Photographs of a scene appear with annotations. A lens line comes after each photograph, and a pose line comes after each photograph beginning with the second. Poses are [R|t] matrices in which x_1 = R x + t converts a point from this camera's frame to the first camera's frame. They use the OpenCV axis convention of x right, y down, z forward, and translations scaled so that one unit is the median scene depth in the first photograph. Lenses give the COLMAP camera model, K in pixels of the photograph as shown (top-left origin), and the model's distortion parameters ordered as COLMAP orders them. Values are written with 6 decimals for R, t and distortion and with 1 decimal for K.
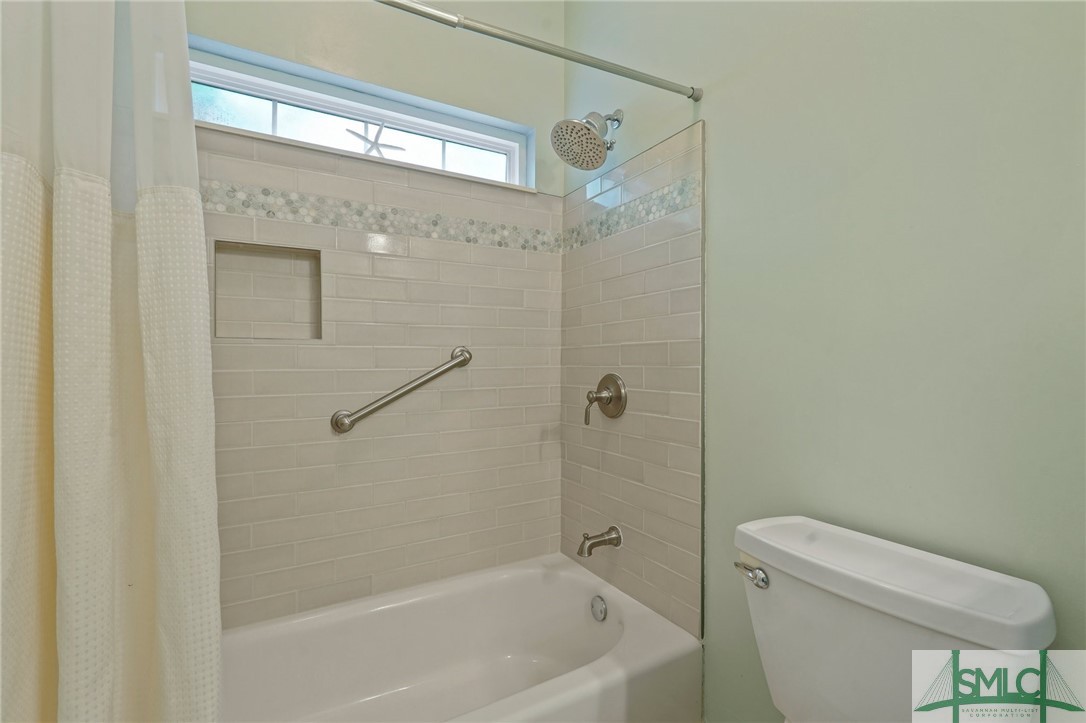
lens RADIAL K [[481.6, 0, 545.3], [0, 481.6, 363.4], [0, 0, 1]] dist [-0.013389, 0.003909]
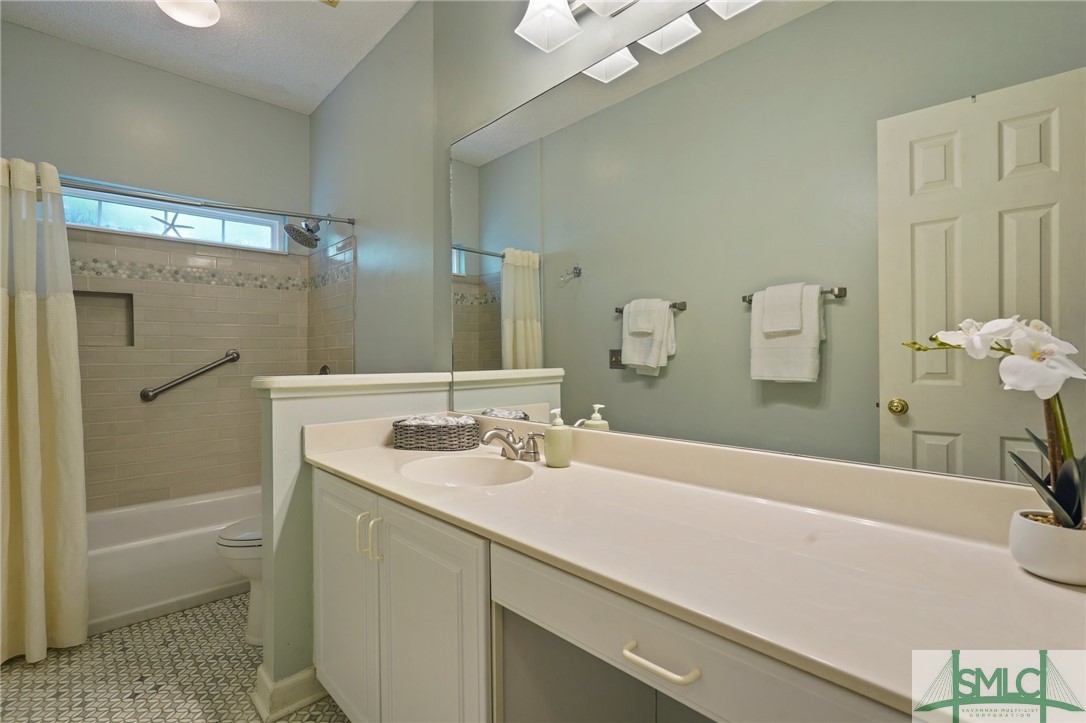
lens RADIAL K [[498.7, 0, 539.1], [0, 498.7, 358.0], [0, 0, 1]] dist [-0.001422, -0.000299]
pose [[0.974842, -0.007080, 0.222783, 0.506293], [0.008169, 0.999959, -0.003965, 0.010438], [-0.222746, 0.005685, 0.974860, -0.974988]]
